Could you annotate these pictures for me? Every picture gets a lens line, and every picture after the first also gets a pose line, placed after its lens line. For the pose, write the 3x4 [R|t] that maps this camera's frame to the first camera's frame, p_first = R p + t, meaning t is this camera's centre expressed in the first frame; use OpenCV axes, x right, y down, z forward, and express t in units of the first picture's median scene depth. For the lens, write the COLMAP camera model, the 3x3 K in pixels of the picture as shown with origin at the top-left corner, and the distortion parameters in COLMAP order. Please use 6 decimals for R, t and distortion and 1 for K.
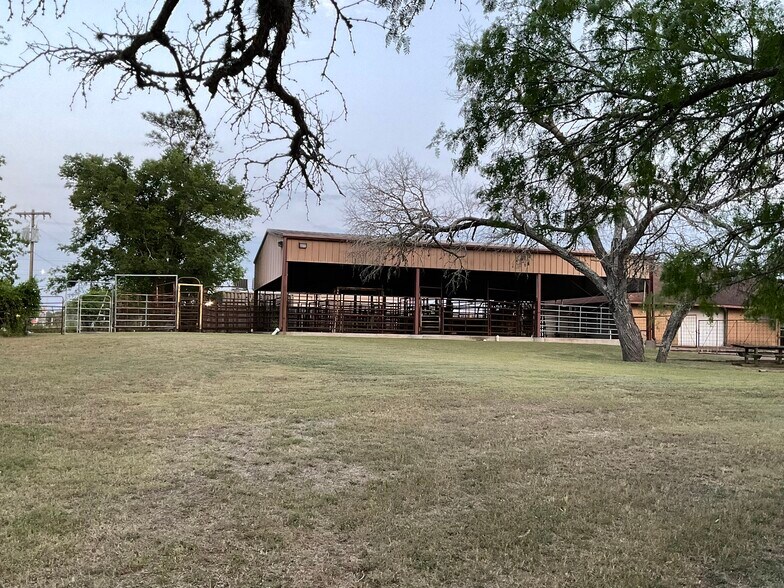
lens RADIAL K [[661.7, 0, 392.0], [0, 661.7, 294.0], [0, 0, 1]] dist [0.069497, -0.102022]
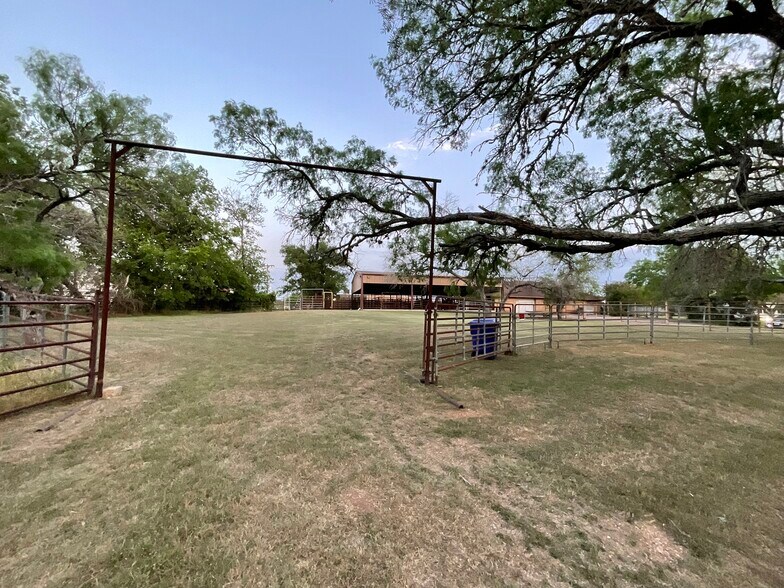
lens RADIAL K [[317.1, 0, 392.0], [0, 317.1, 294.0], [0, 0, 1]] dist [-0.002053, -0.000233]
pose [[0.996117, -0.017532, -0.086279, 0.061648], [0.017400, 0.999846, -0.002283, 0.000391], [0.086305, 0.000773, 0.996268, -0.238056]]
